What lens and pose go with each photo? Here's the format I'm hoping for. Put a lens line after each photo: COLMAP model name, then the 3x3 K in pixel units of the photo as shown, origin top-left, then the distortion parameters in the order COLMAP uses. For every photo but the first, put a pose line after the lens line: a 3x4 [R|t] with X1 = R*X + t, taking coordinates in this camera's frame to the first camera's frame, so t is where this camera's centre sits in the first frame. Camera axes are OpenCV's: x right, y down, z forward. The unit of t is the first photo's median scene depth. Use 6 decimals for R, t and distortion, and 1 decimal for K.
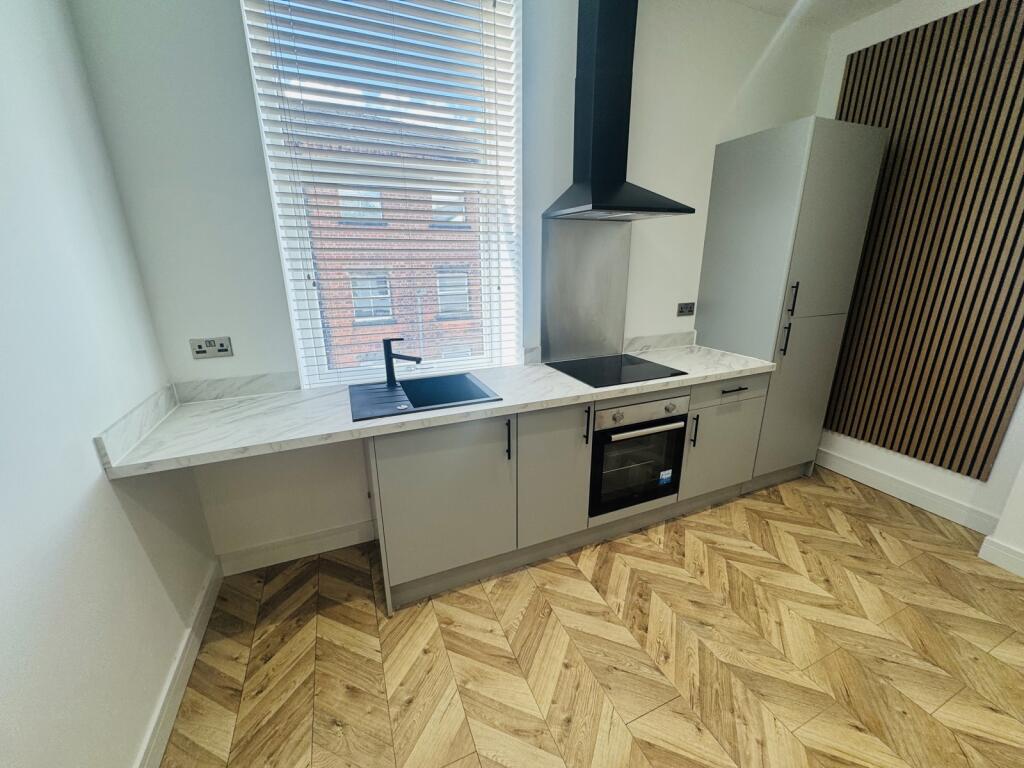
lens RADIAL K [[408.4, 0, 511.9], [0, 408.4, 385.8], [0, 0, 1]] dist [-0.002306, 0.000161]
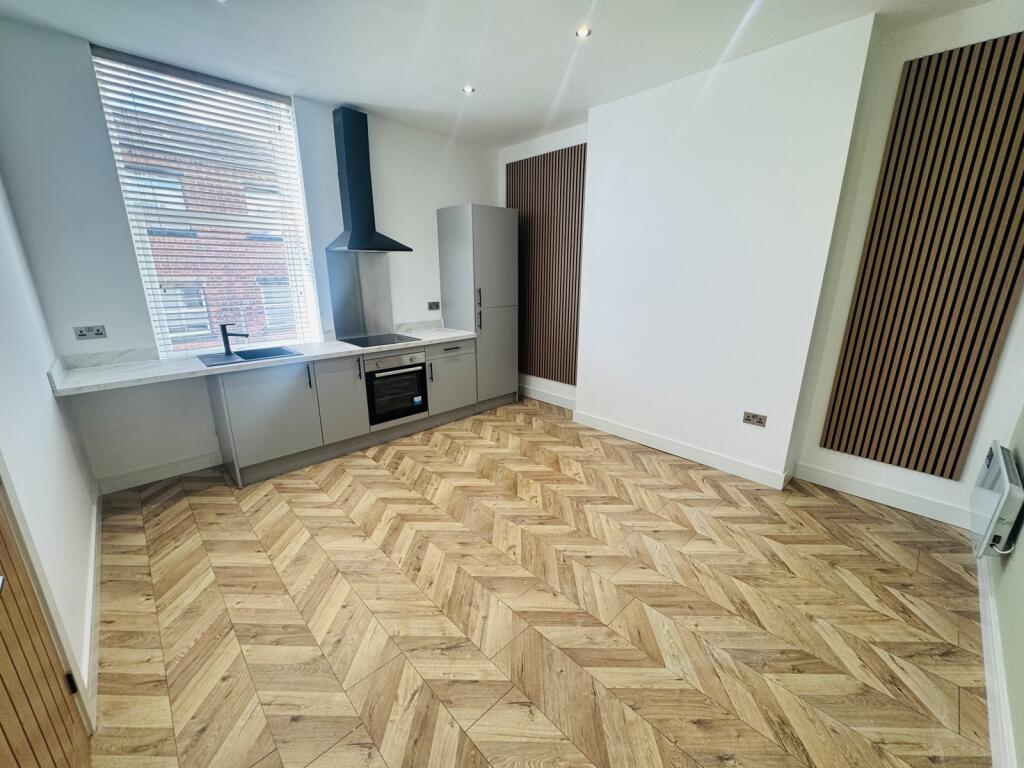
lens RADIAL K [[408.6, 0, 512.6], [0, 408.6, 385.6], [0, 0, 1]] dist [-0.002507, -0.000223]
pose [[0.935326, -0.086905, 0.342947, 0.181167], [0.096590, 0.995261, -0.011226, 0.240679], [-0.340346, 0.043626, 0.939288, -0.845657]]
